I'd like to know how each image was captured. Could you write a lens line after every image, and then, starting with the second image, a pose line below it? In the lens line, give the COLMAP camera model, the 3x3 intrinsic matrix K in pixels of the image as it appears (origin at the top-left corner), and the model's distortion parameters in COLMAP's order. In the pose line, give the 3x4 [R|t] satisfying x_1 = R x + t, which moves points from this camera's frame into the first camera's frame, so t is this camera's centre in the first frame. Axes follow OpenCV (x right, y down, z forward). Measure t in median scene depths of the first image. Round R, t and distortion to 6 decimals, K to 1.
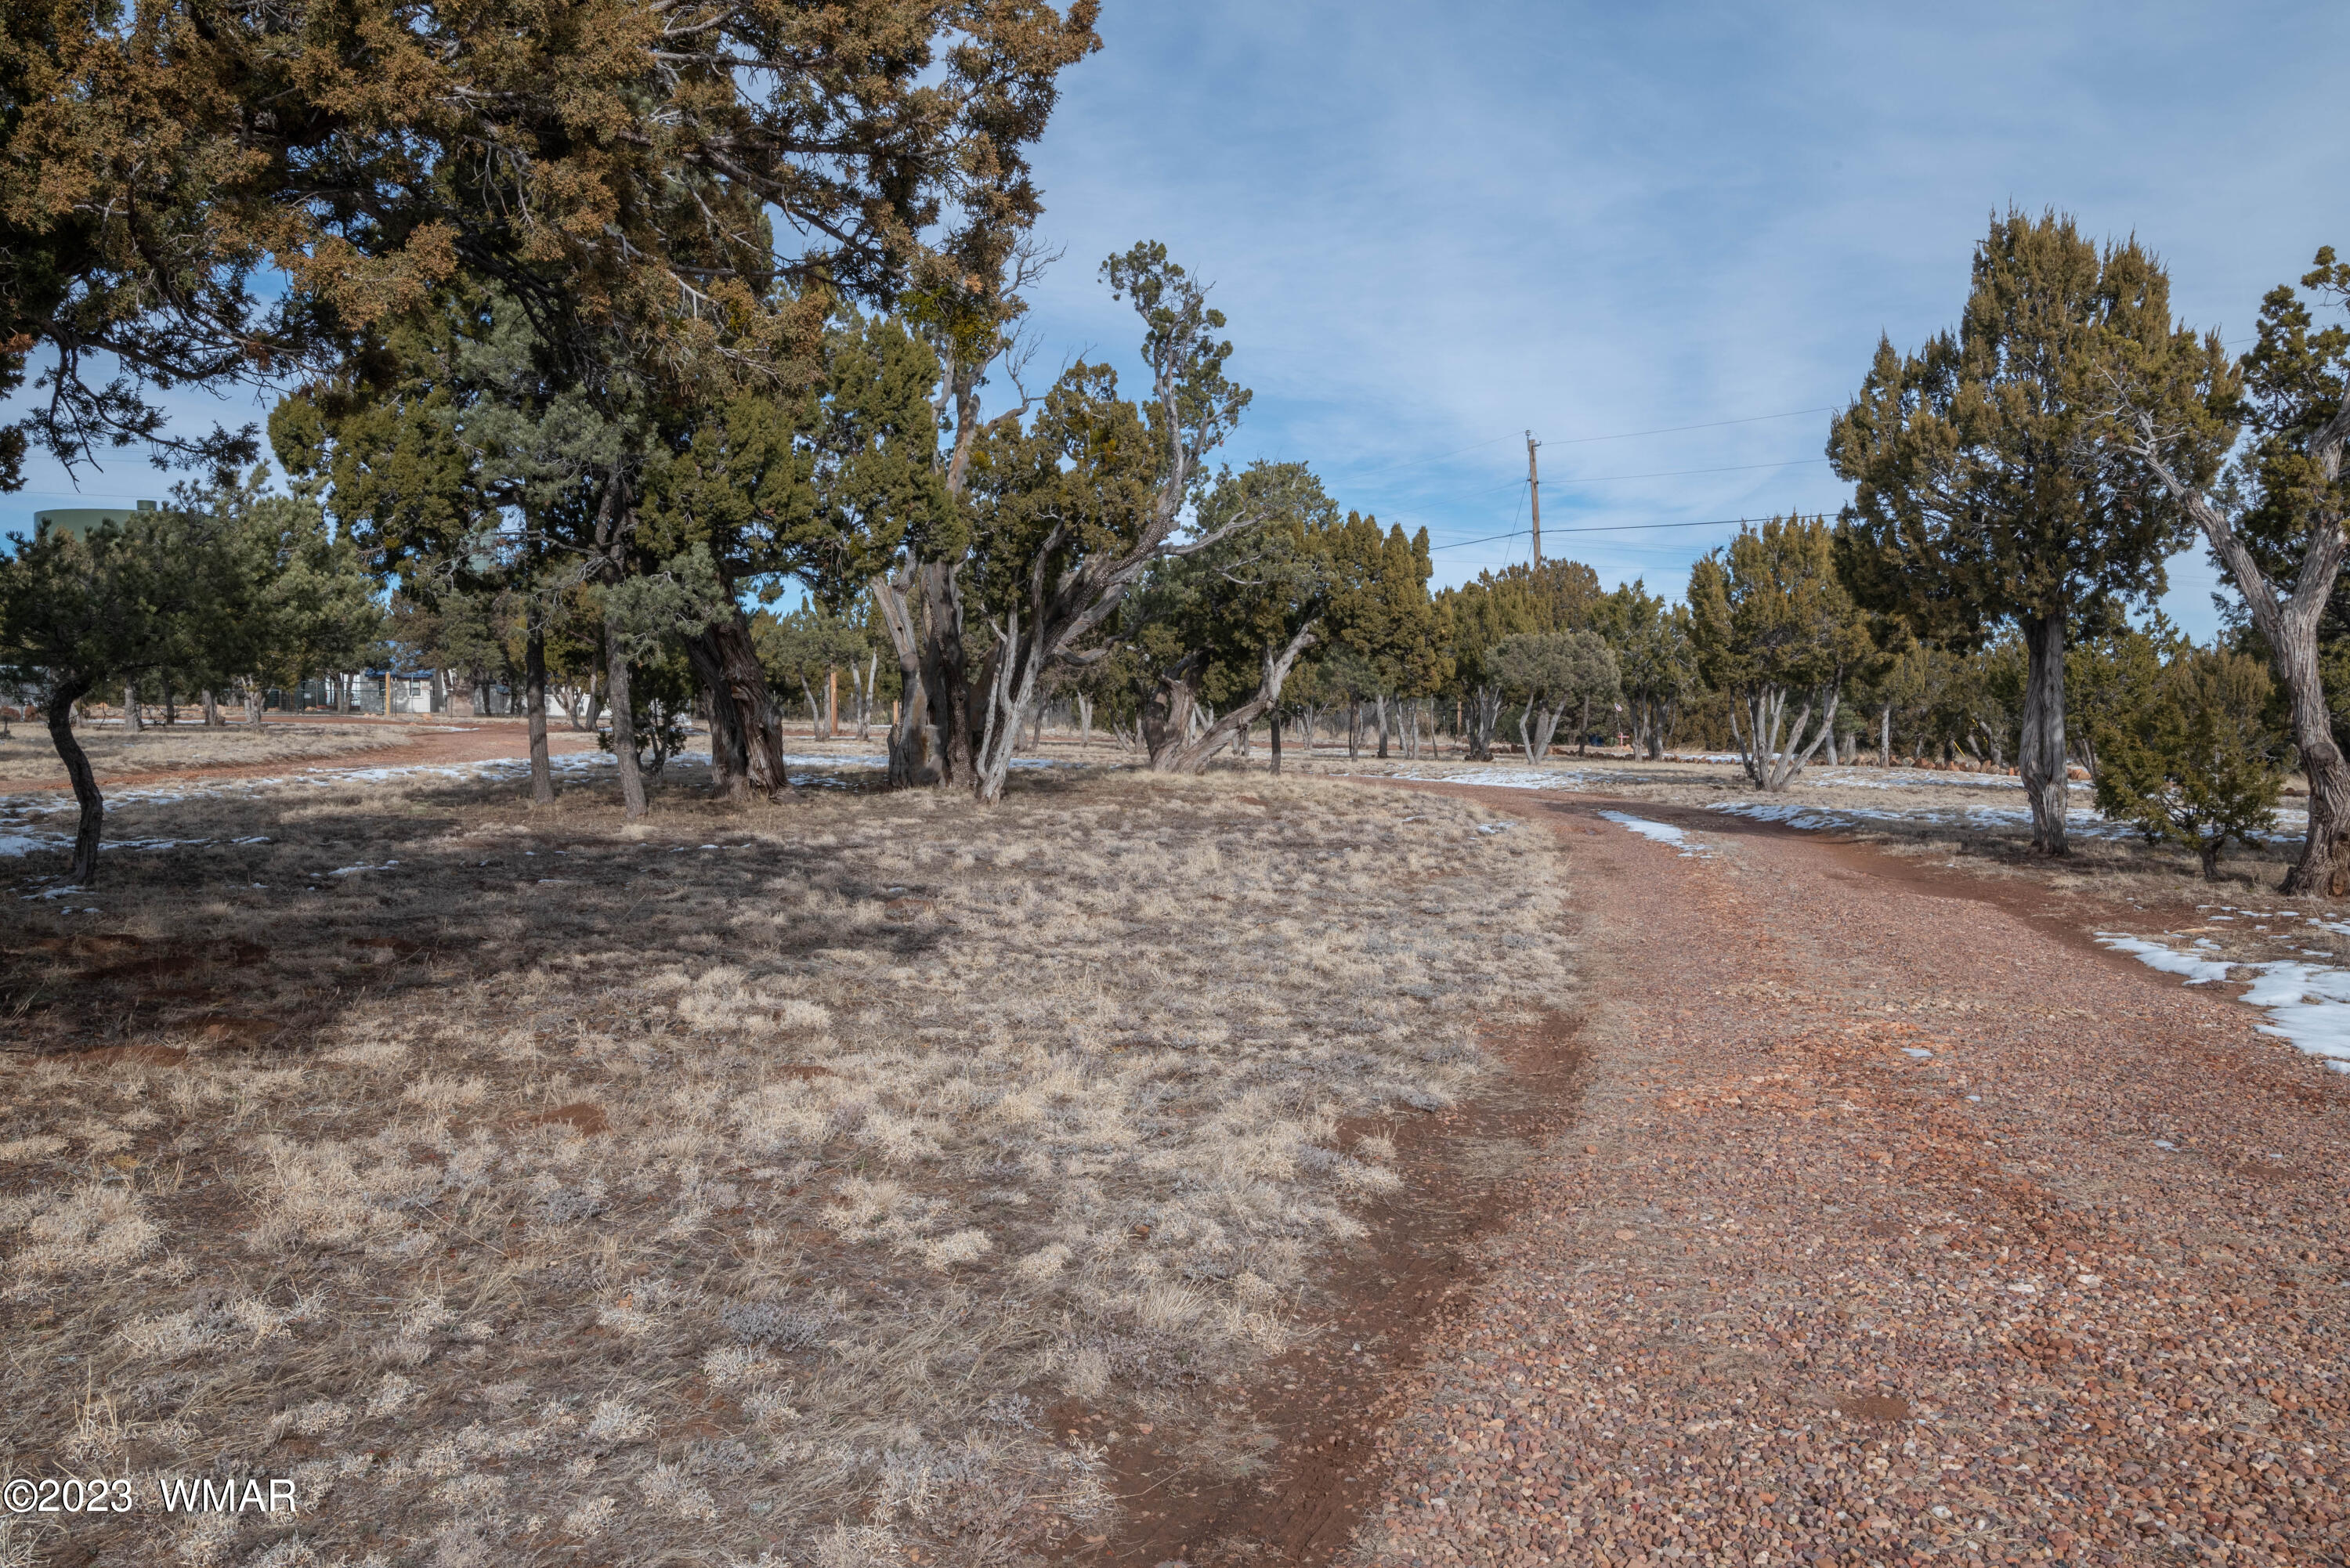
lens RADIAL K [[1896.5, 0, 1174.5], [0, 1896.5, 780.4], [0, 0, 1]] dist [-0.001043, -0.000290]
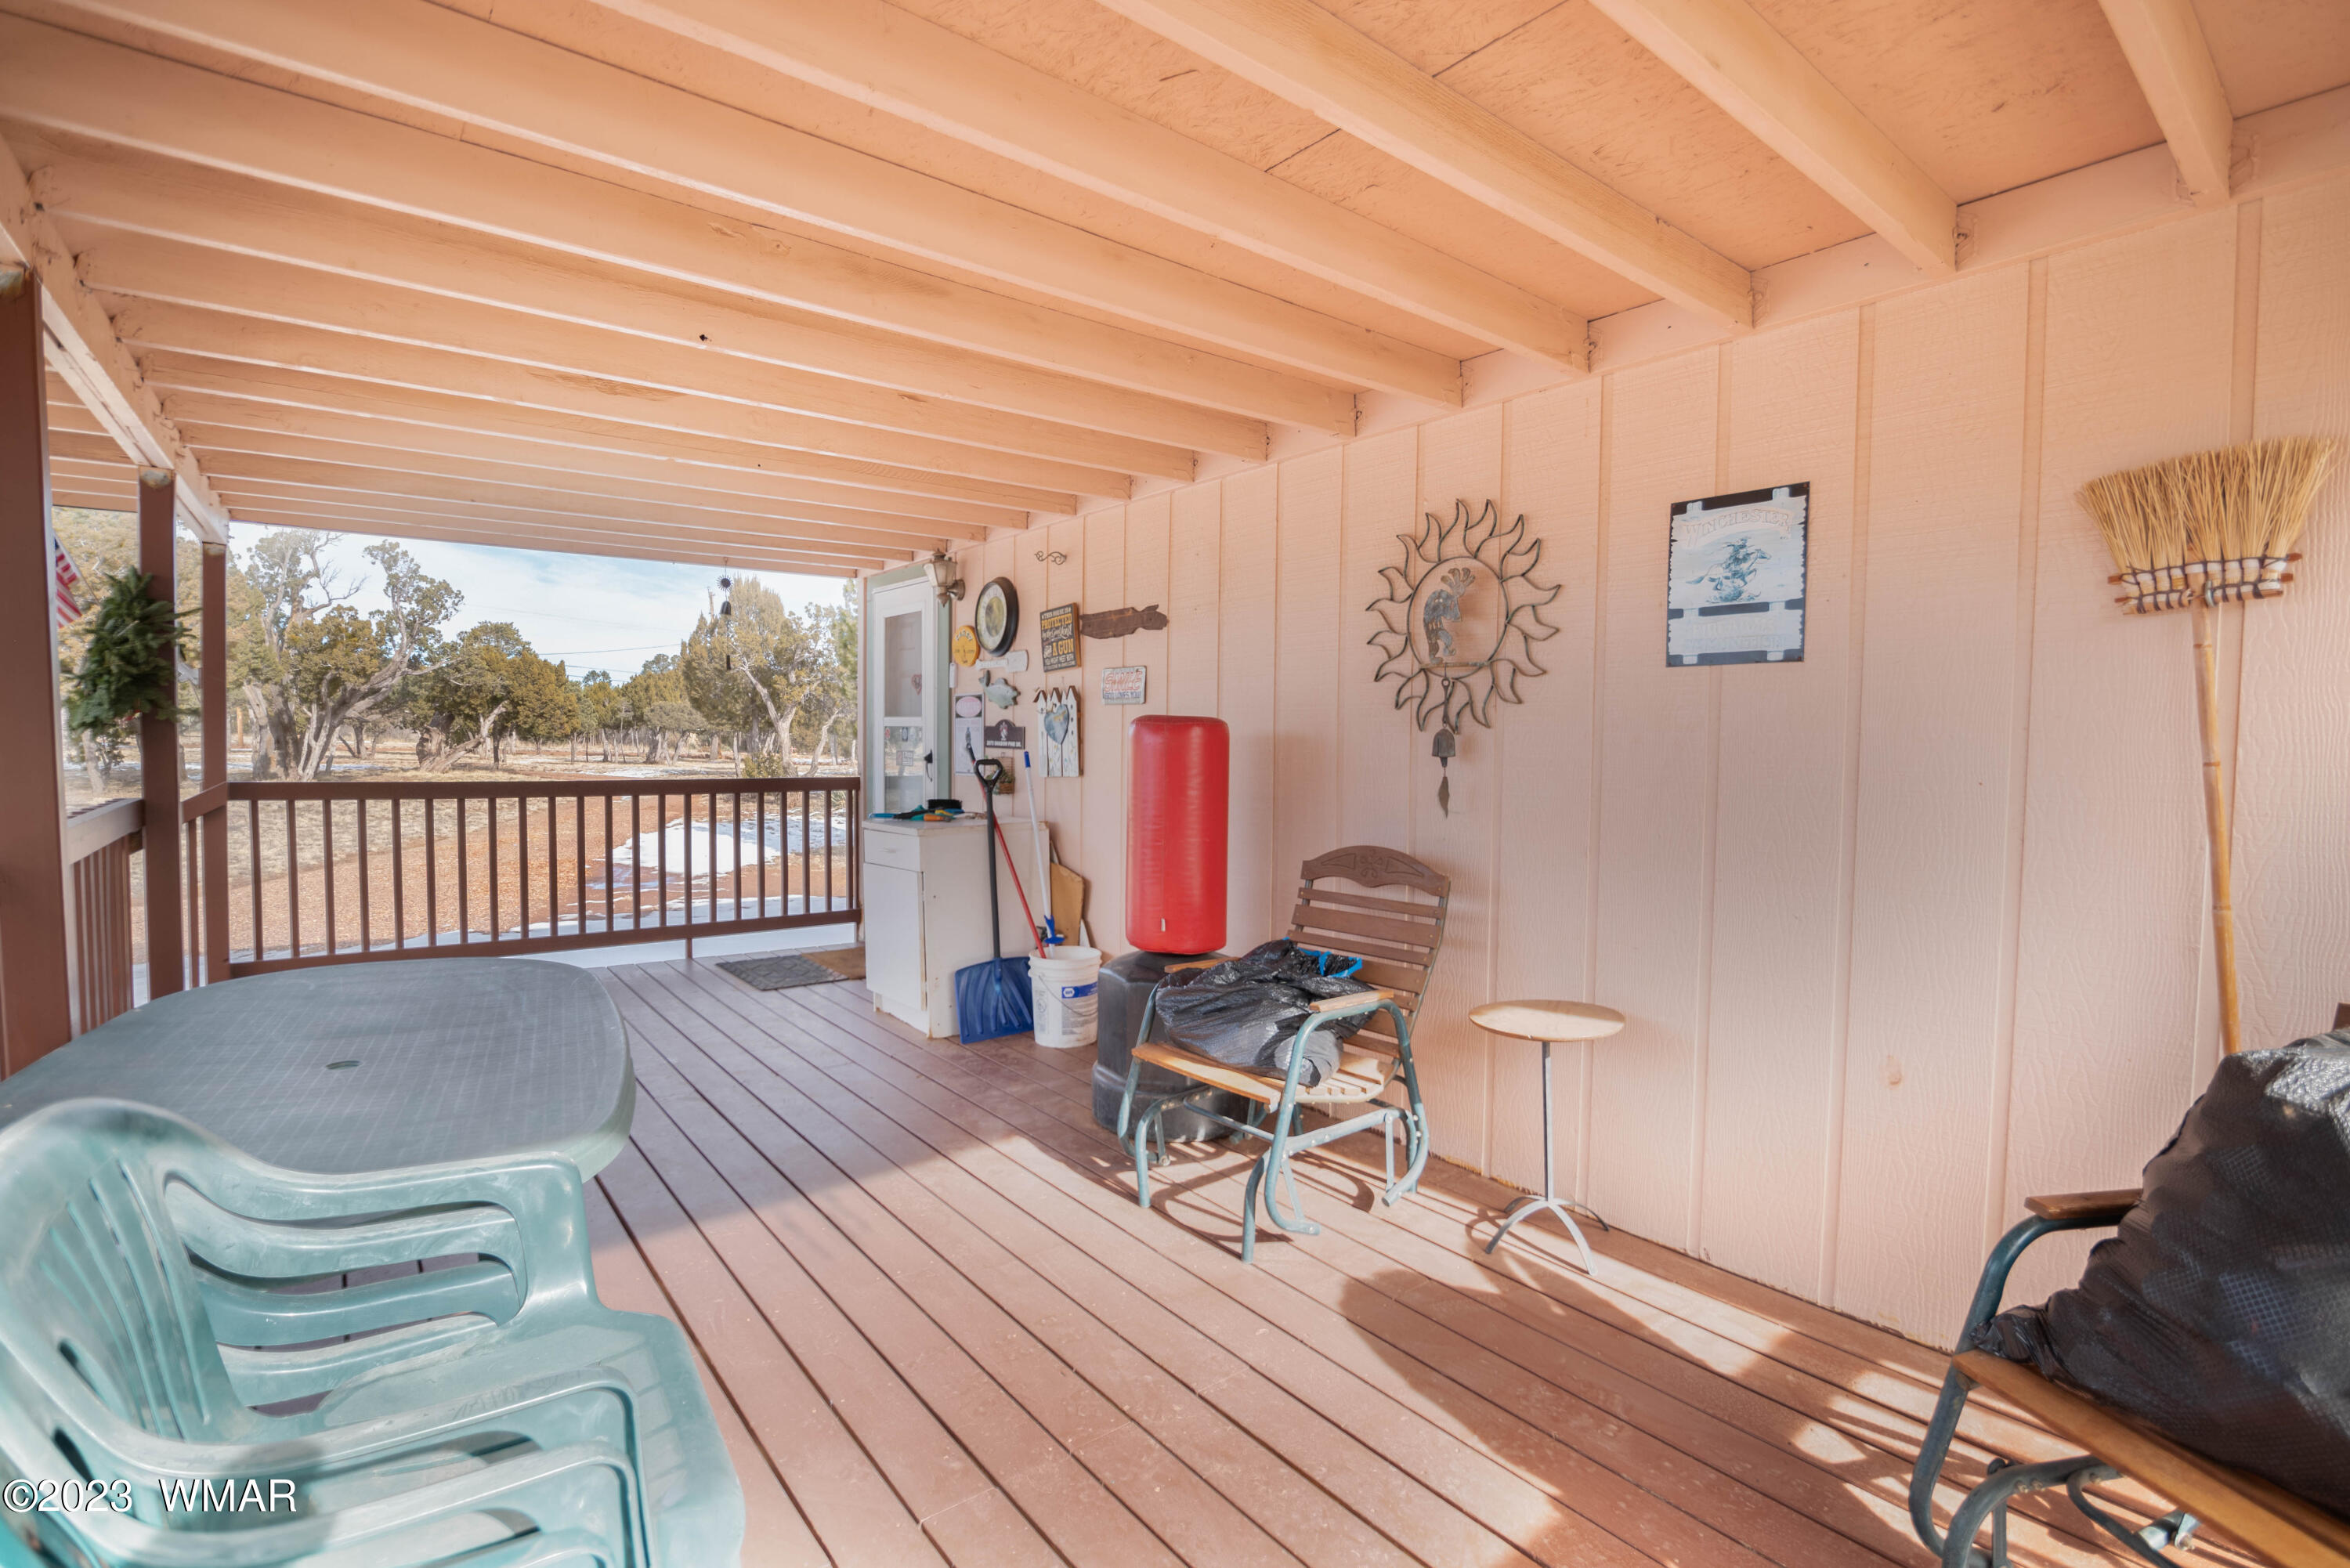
lens RADIAL K [[1125.2, 0, 1176.3], [0, 1125.2, 786.3], [0, 0, 1]] dist [0.001486, 0.000342]
pose [[0.875255, -0.012868, 0.483490, 0.162463], [0.005590, 0.999848, 0.016491, -0.004938], [-0.483629, -0.011731, 0.875194, -0.678129]]
